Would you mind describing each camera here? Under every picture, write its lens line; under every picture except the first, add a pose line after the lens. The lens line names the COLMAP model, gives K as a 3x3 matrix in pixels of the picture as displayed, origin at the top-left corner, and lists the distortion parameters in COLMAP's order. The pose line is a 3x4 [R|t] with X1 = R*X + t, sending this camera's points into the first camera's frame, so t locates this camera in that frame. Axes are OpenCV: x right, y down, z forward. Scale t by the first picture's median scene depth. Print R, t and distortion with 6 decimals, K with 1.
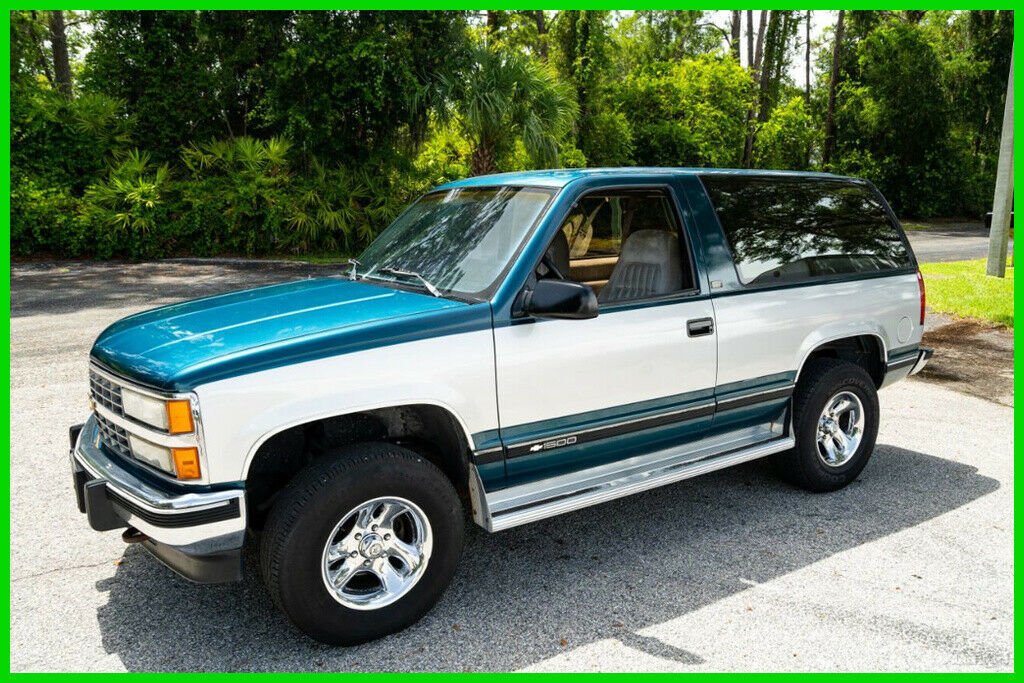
lens RADIAL K [[752.6, 0, 511.8], [0, 752.6, 338.6], [0, 0, 1]] dist [0.007158, 0.001574]
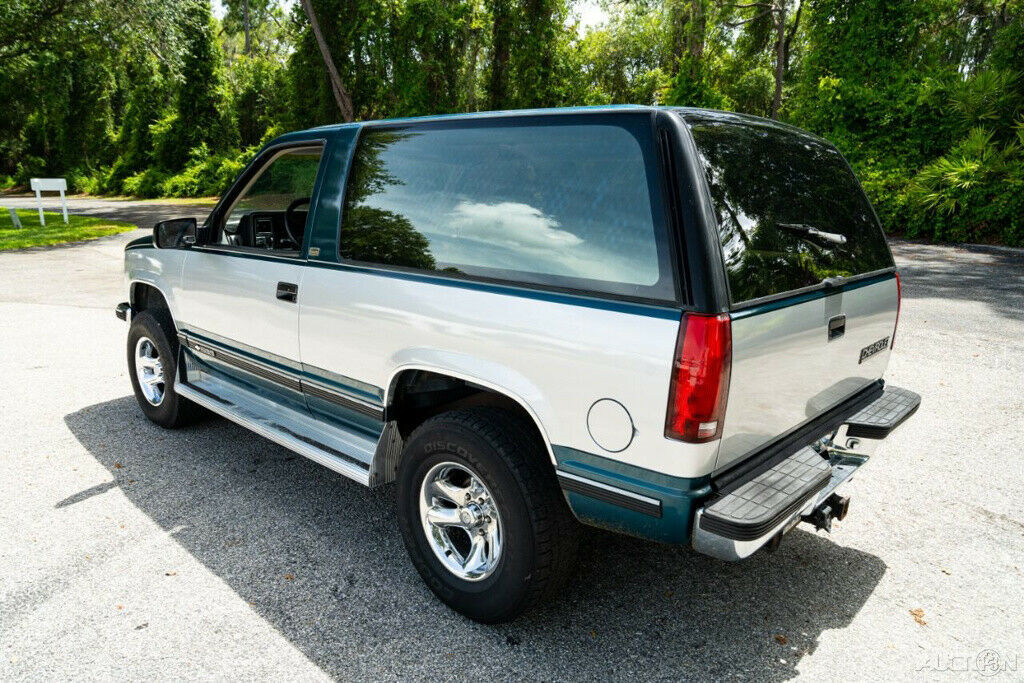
lens RADIAL K [[701.2, 0, 512.8], [0, 701.2, 339.5], [0, 0, 1]] dist [0.006605, -0.000735]
pose [[0.255278, 0.224013, -0.940559, 0.256929], [-0.191702, 0.965204, 0.177852, -0.037689], [0.947673, 0.134905, 0.289339, 0.225549]]
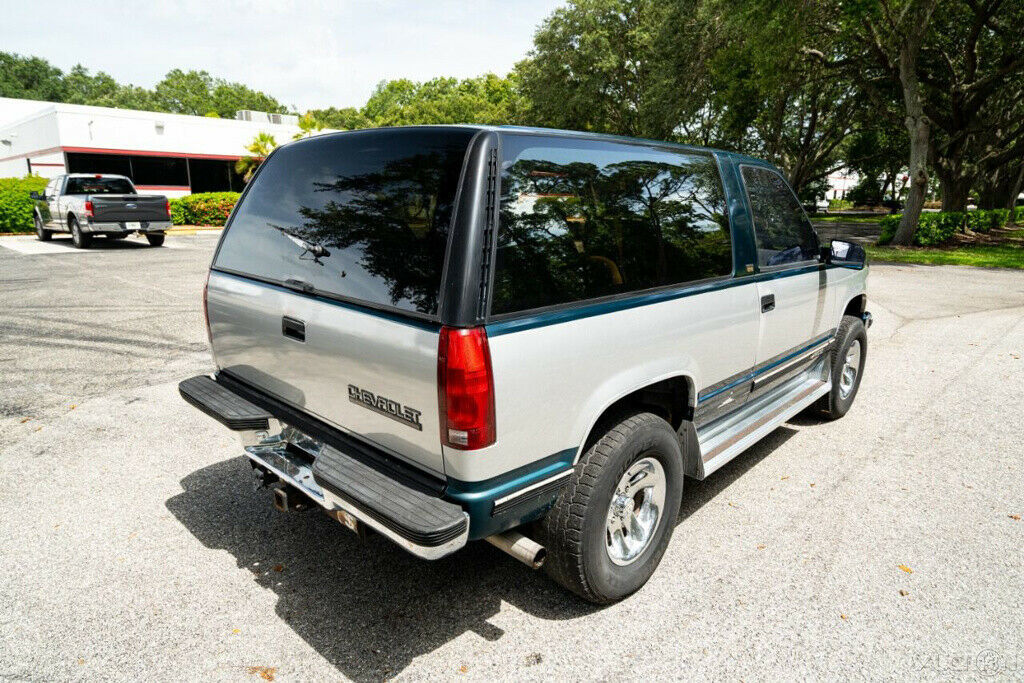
lens RADIAL K [[621.2, 0, 509.7], [0, 621.2, 340.3], [0, 0, 1]] dist [0.006473, 0.000330]
pose [[-0.969508, 0.056827, -0.238380, 0.116544], [-0.044953, 0.914996, 0.400952, -0.083245], [0.240902, 0.399442, -0.884541, 0.474647]]
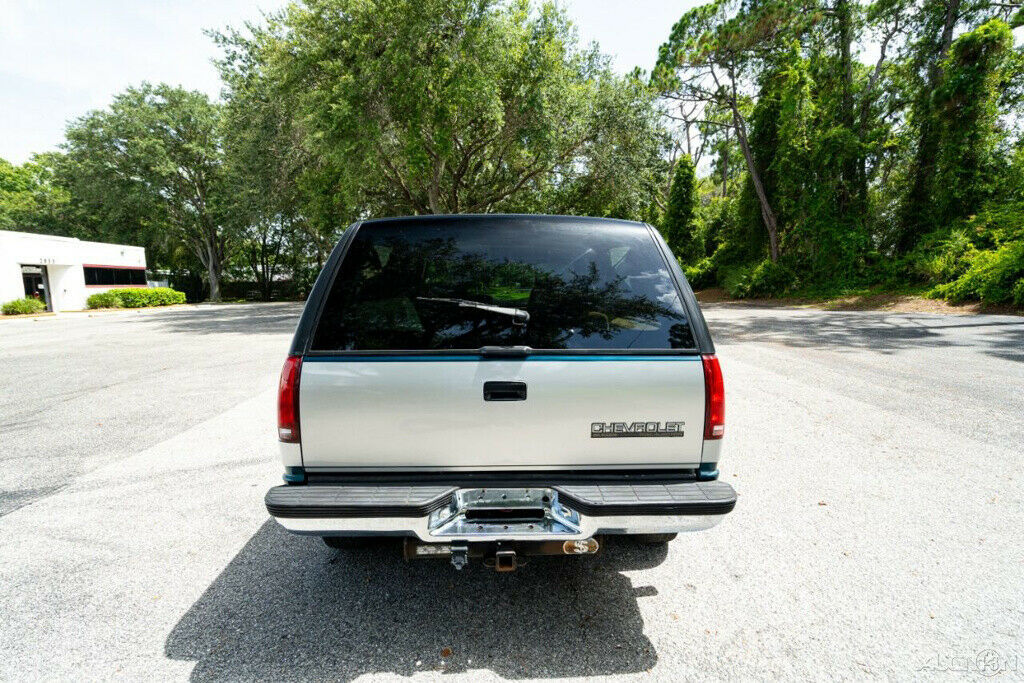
lens RADIAL K [[484.3, 0, 510.7], [0, 484.3, 343.8], [0, 0, 1]] dist [-0.002643, 0.000031]
pose [[-0.509720, 0.123299, -0.851459, 0.228434], [-0.141975, 0.964054, 0.224596, -0.064279], [0.848545, 0.235367, -0.473893, 0.390607]]
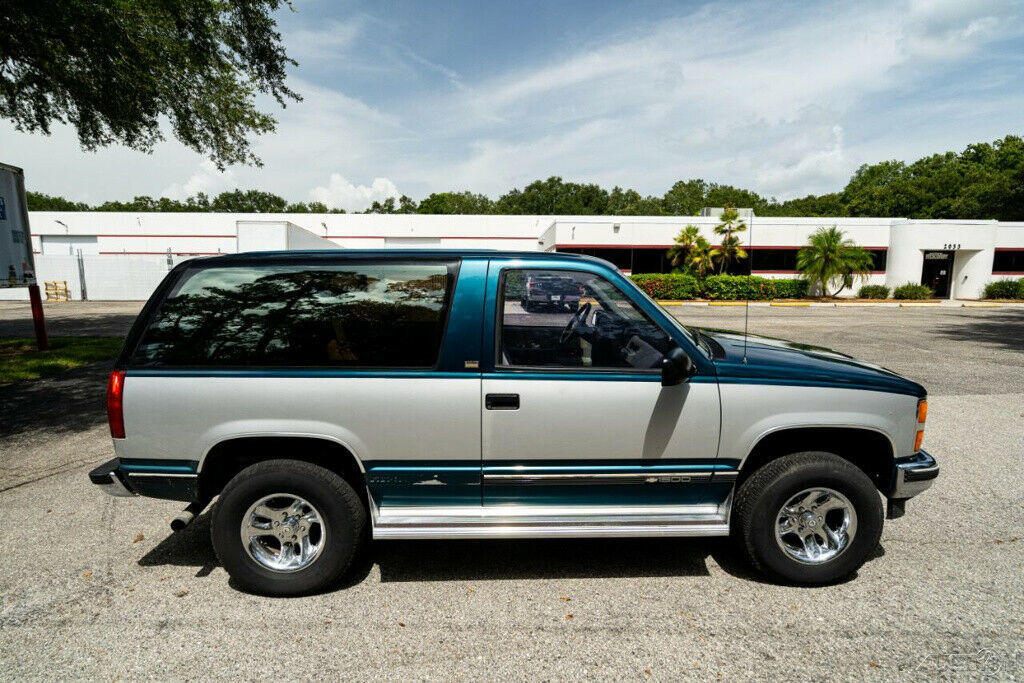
lens RADIAL K [[523.6, 0, 513.6], [0, 523.6, 342.3], [0, 0, 1]] dist [0.001459, 0.000865]
pose [[-0.855665, -0.063640, 0.513602, -0.094435], [0.100776, 0.952924, 0.285971, -0.084602], [-0.507623, 0.296454, -0.808971, 0.444530]]
